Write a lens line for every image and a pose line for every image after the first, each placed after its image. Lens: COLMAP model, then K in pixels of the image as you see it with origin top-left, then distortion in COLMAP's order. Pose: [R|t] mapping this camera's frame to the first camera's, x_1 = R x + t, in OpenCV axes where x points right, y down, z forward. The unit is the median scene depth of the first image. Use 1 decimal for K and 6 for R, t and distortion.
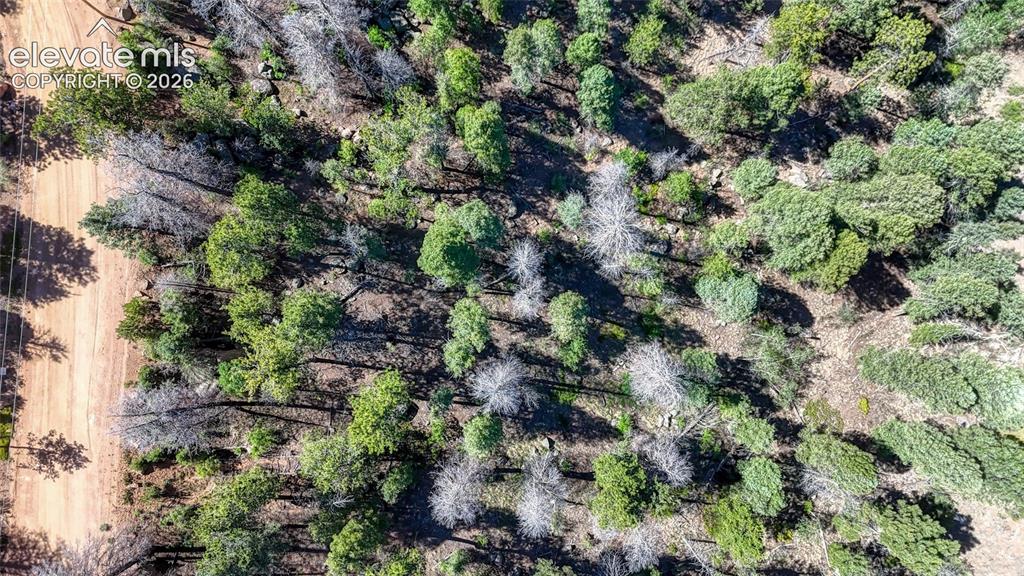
lens RADIAL K [[749.3, 0, 513.5], [0, 749.3, 287.8], [0, 0, 1]] dist [0.080196, -0.080677]
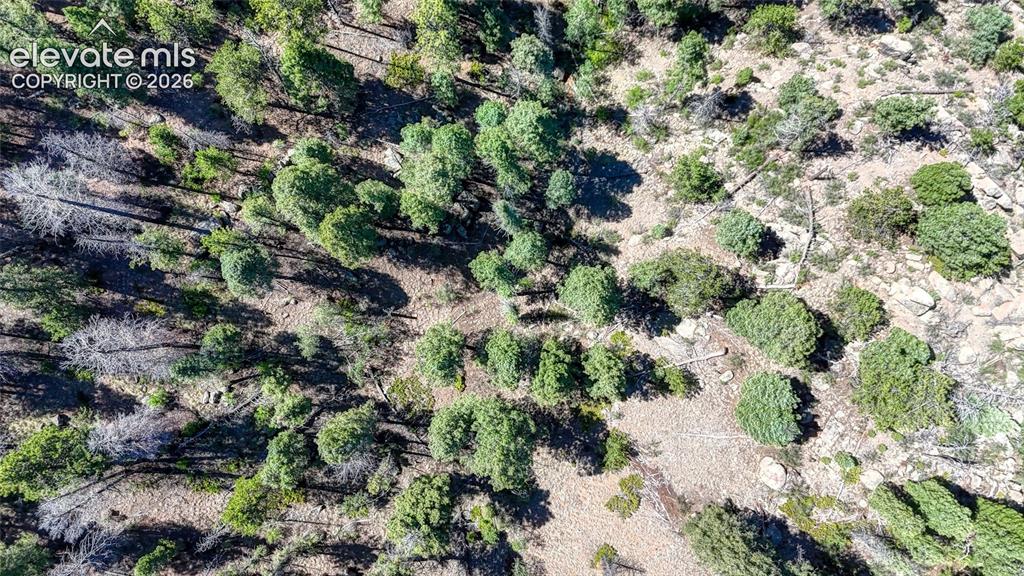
lens RADIAL K [[749.3, 0, 513.5], [0, 749.3, 287.8], [0, 0, 1]] dist [0.080196, -0.080677]
pose [[1.000000, -0.000597, 0.000700, 0.573412], [0.000599, 0.999994, -0.003347, 0.032063], [-0.000698, 0.003347, 0.999994, -0.008167]]
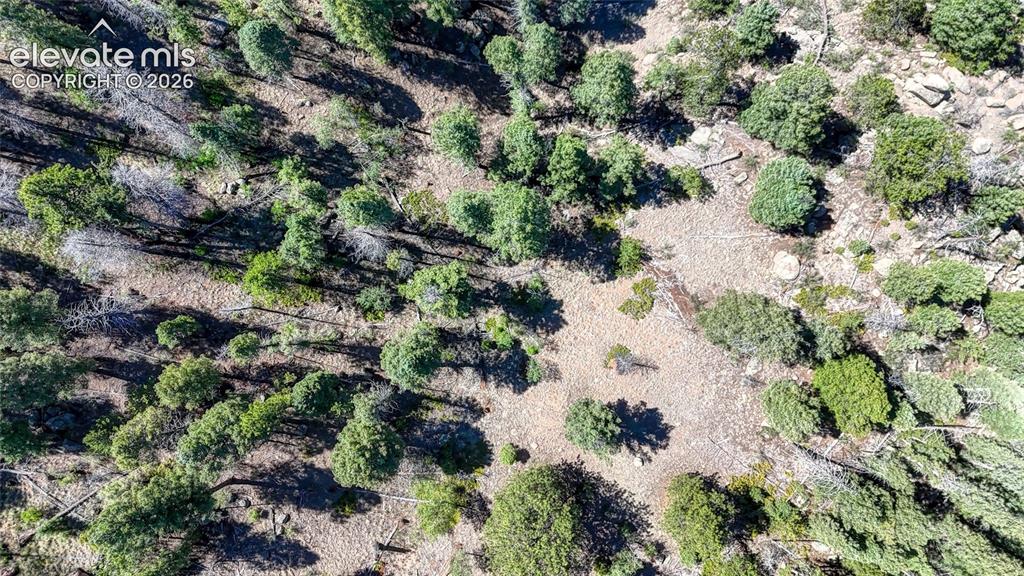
lens RADIAL K [[749.3, 0, 513.5], [0, 749.3, 287.8], [0, 0, 1]] dist [0.080196, -0.080677]
pose [[1.000000, -0.000215, 0.000428, 0.553801], [0.000217, 0.999989, -0.004779, 0.299337], [-0.000427, 0.004779, 0.999988, -0.011945]]
